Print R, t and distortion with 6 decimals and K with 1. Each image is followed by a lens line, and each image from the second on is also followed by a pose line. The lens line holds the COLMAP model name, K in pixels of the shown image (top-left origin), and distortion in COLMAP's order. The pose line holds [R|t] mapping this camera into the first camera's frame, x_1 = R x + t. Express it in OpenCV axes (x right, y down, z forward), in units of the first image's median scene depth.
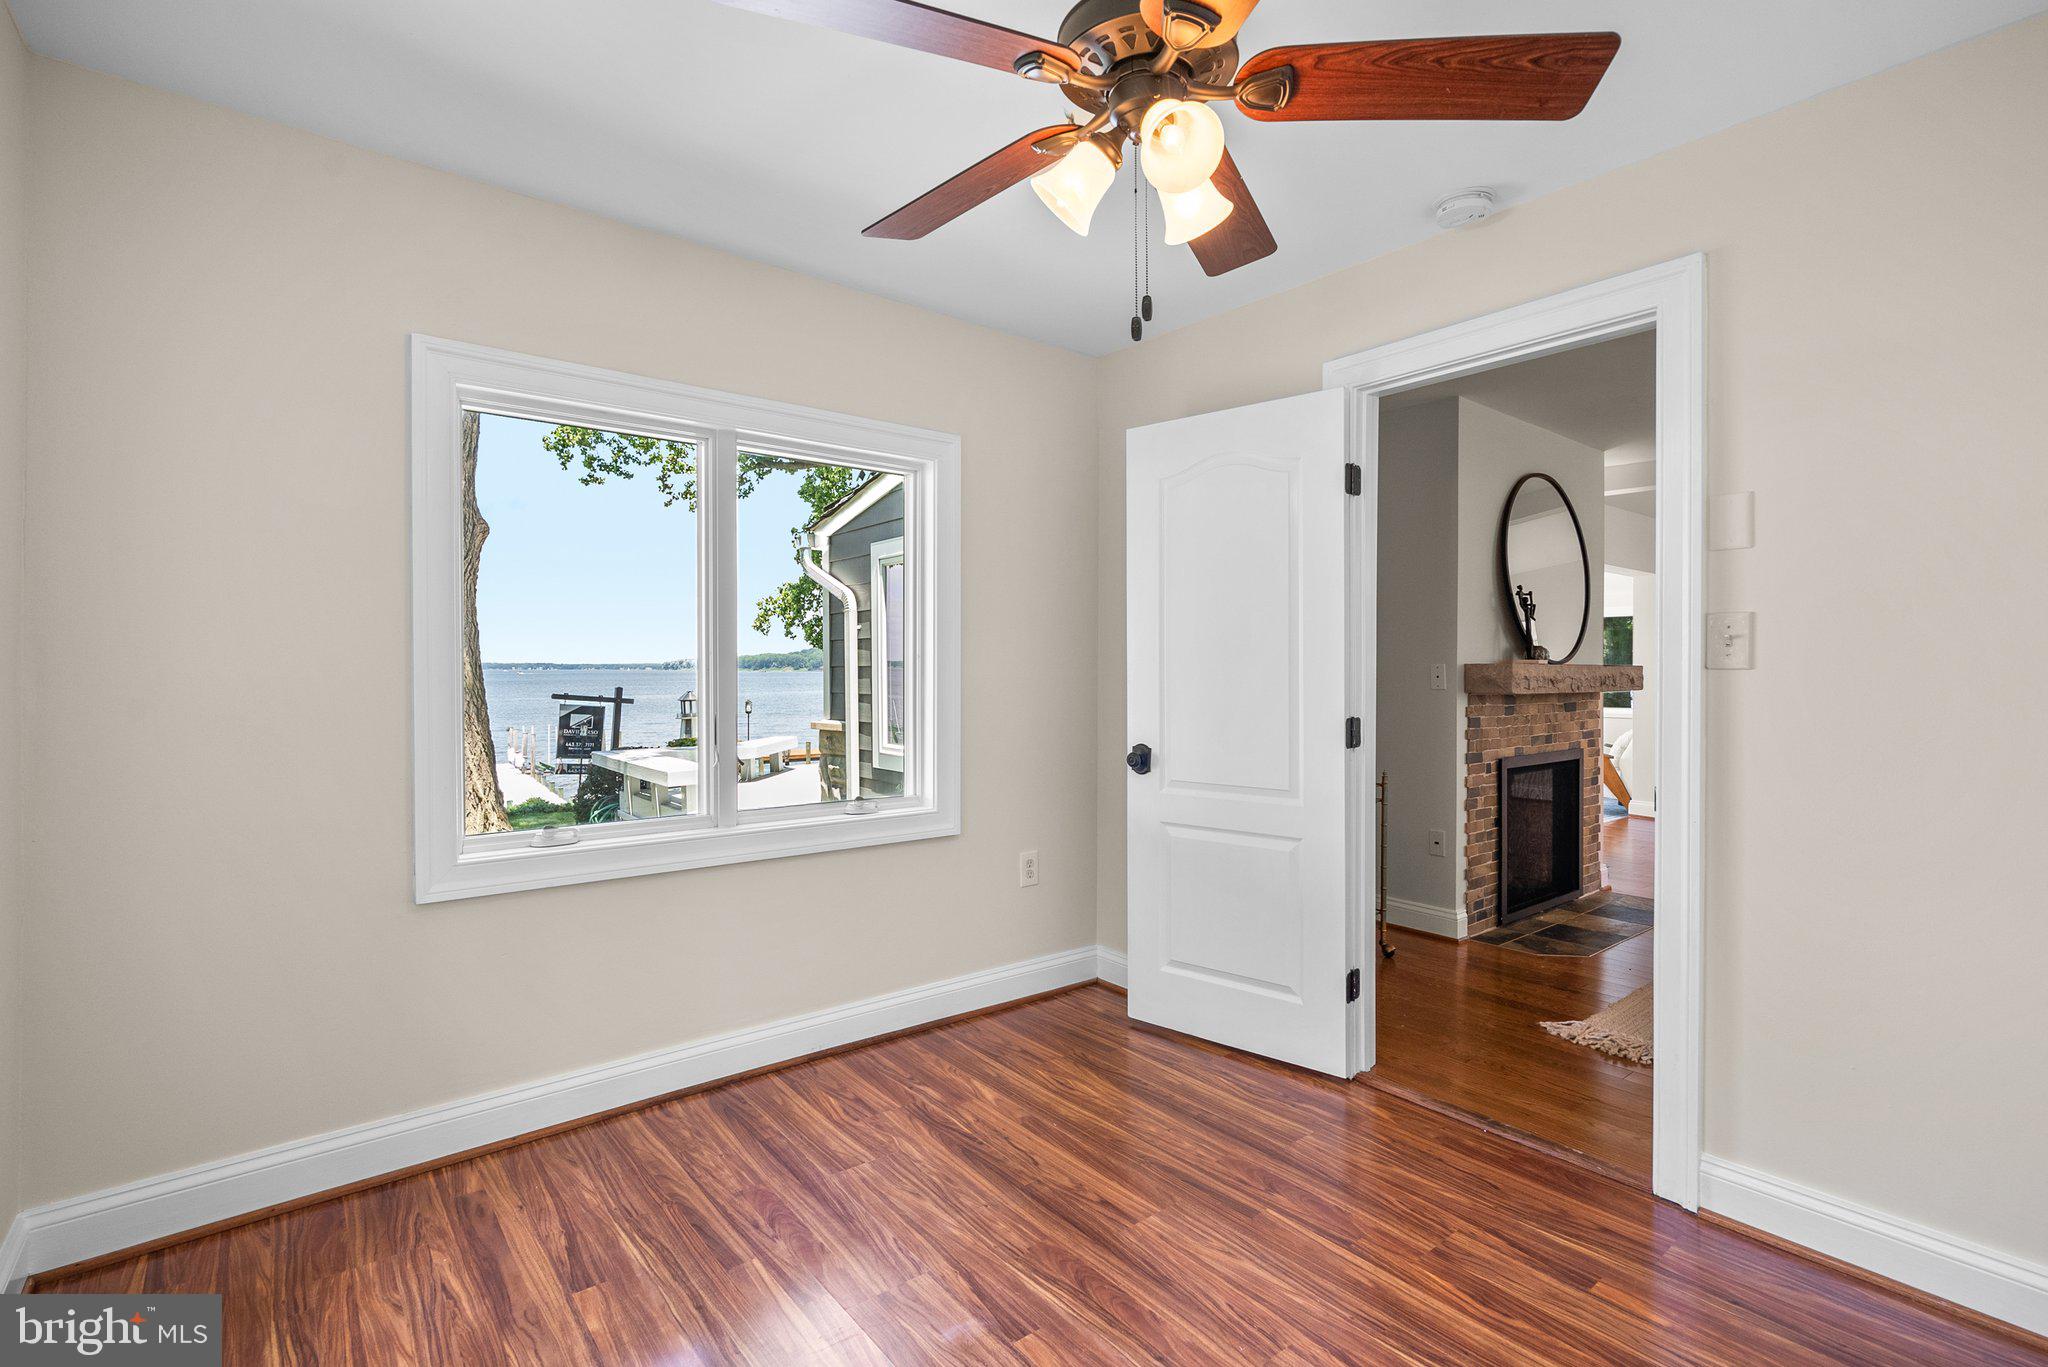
lens RADIAL K [[944.5, 0, 1006.3], [0, 944.5, 654.3], [0, 0, 1]] dist [-0.000338, 0.000266]
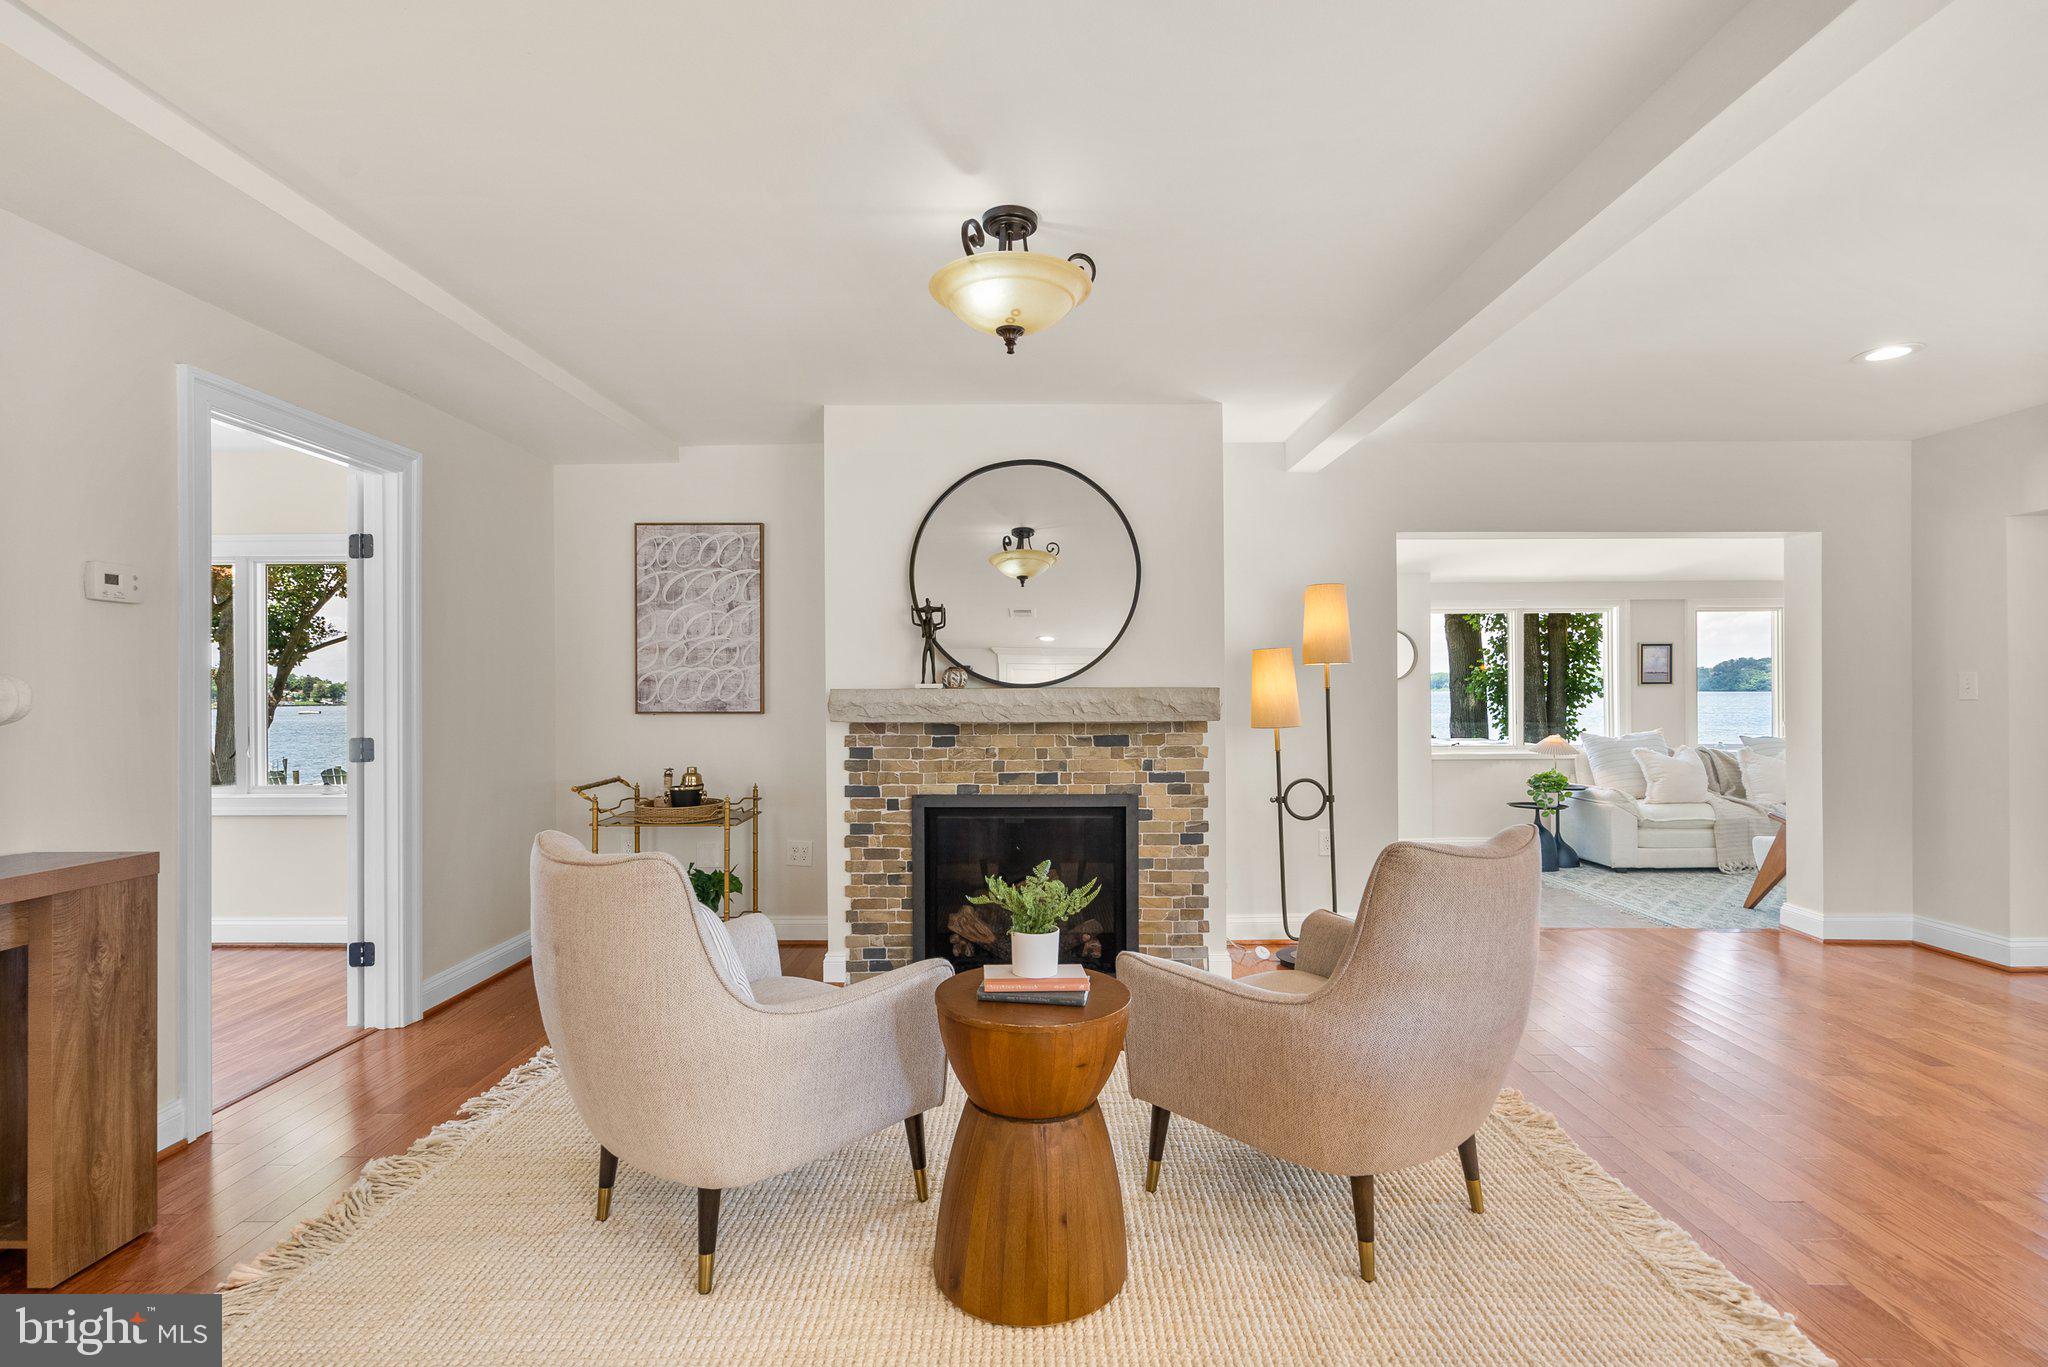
lens RADIAL K [[932.8, 0, 1024.7], [0, 932.8, 693.8], [0, 0, 1]] dist [-0.000487, 0.000516]
pose [[0.783440, -0.004631, -0.621450, 0.383105], [0.016816, 0.999764, 0.013749, 0.001620], [0.621240, -0.021222, 0.783333, 0.126726]]
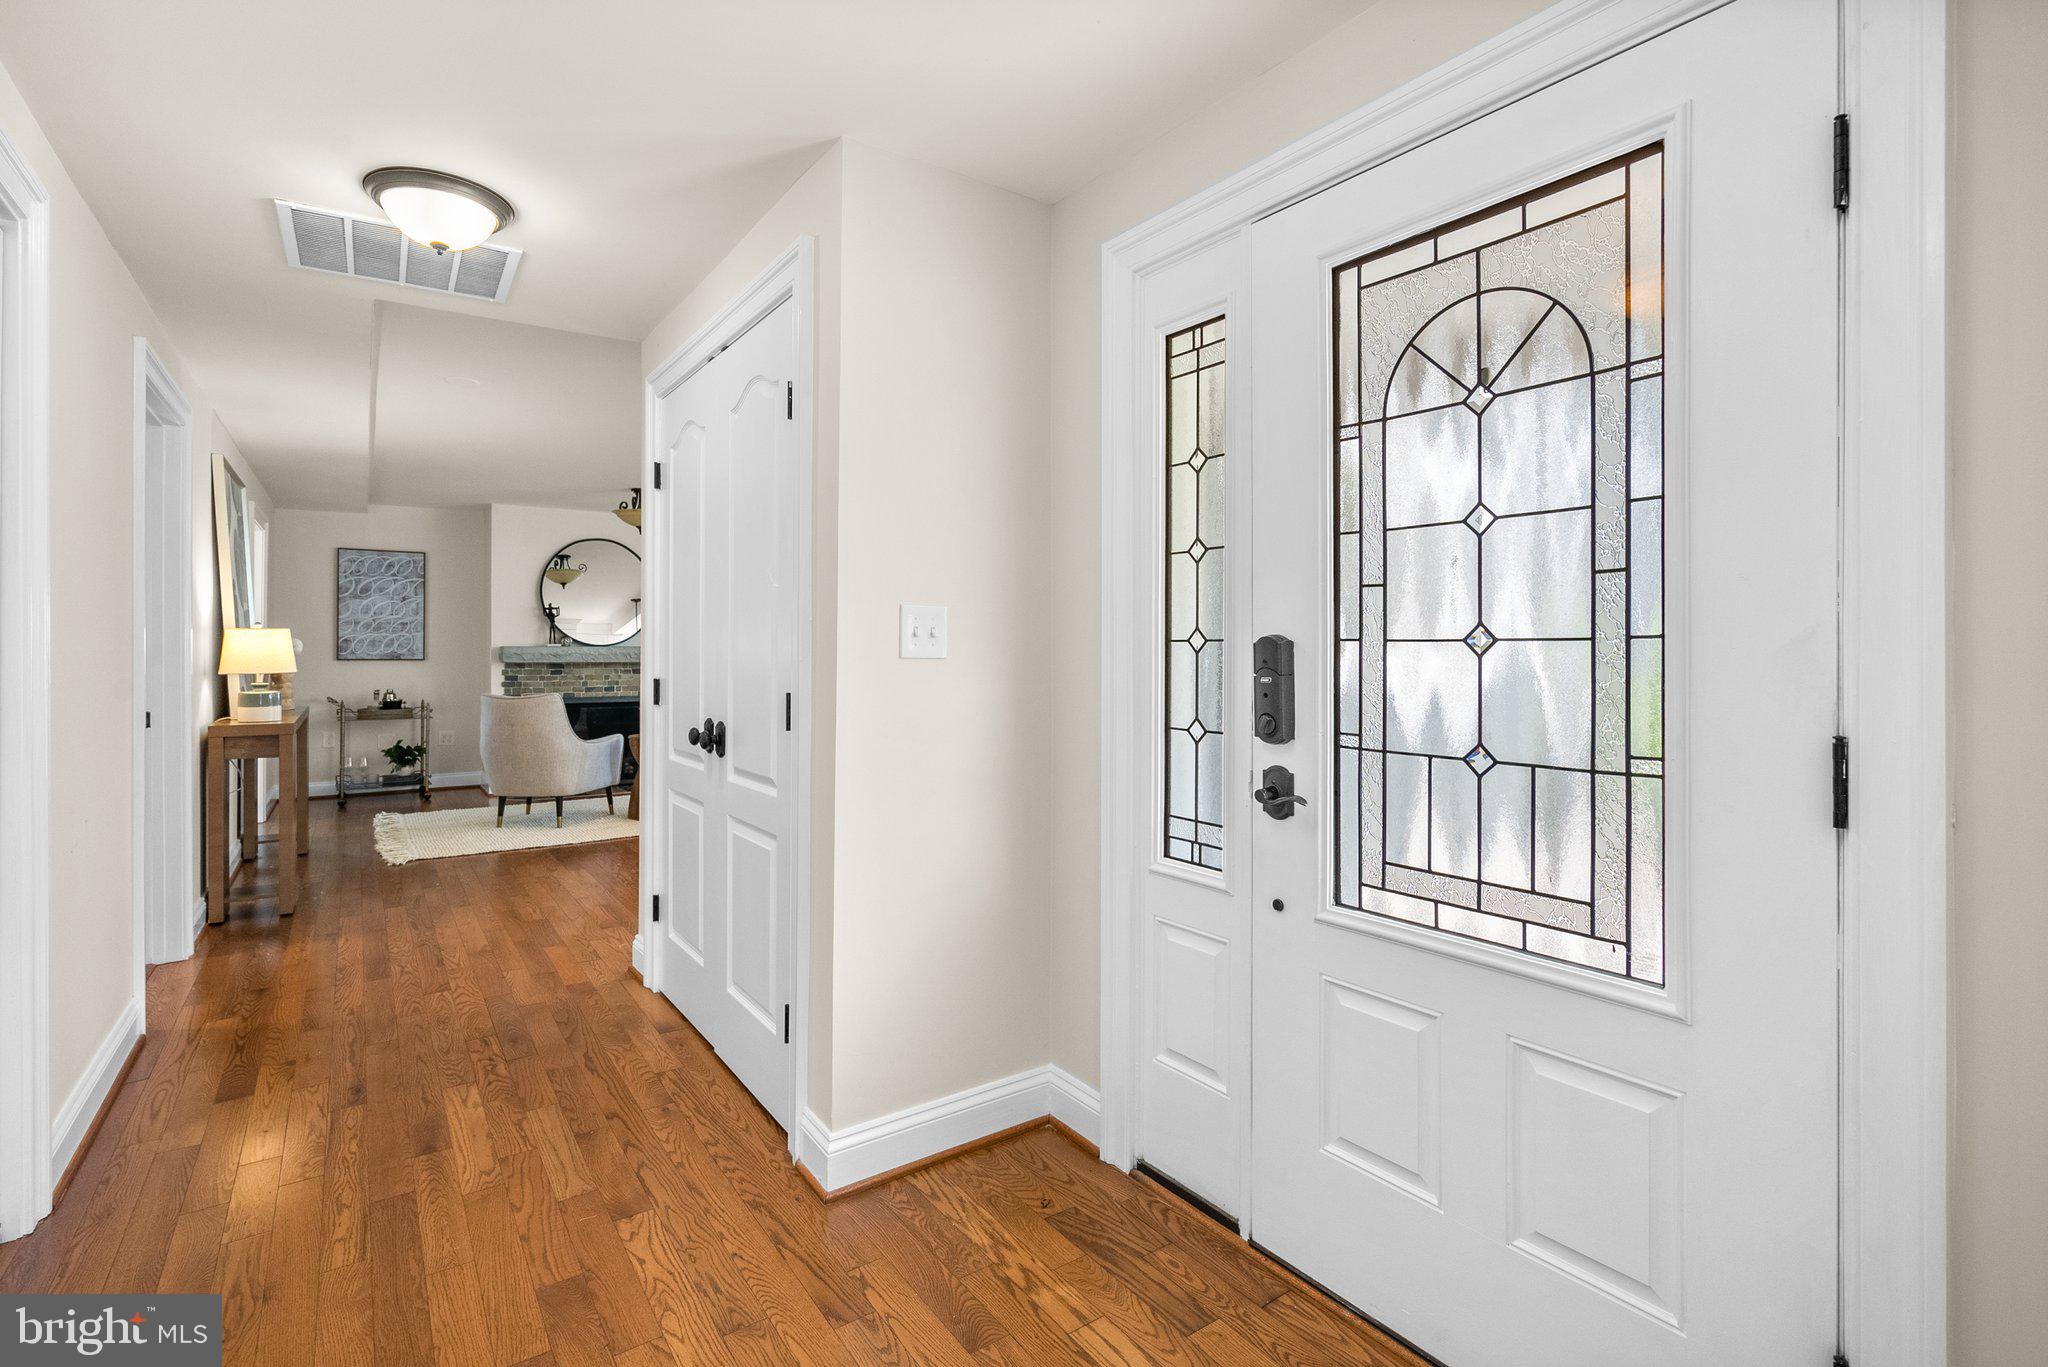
lens RADIAL K [[944.5, 0, 1006.3], [0, 944.5, 654.3], [0, 0, 1]] dist [-0.000338, 0.000266]
pose [[0.998147, -0.003489, -0.060750, 0.509377], [0.004666, 0.999804, 0.019234, -0.001721], [0.060671, -0.019482, 0.997968, -0.252840]]
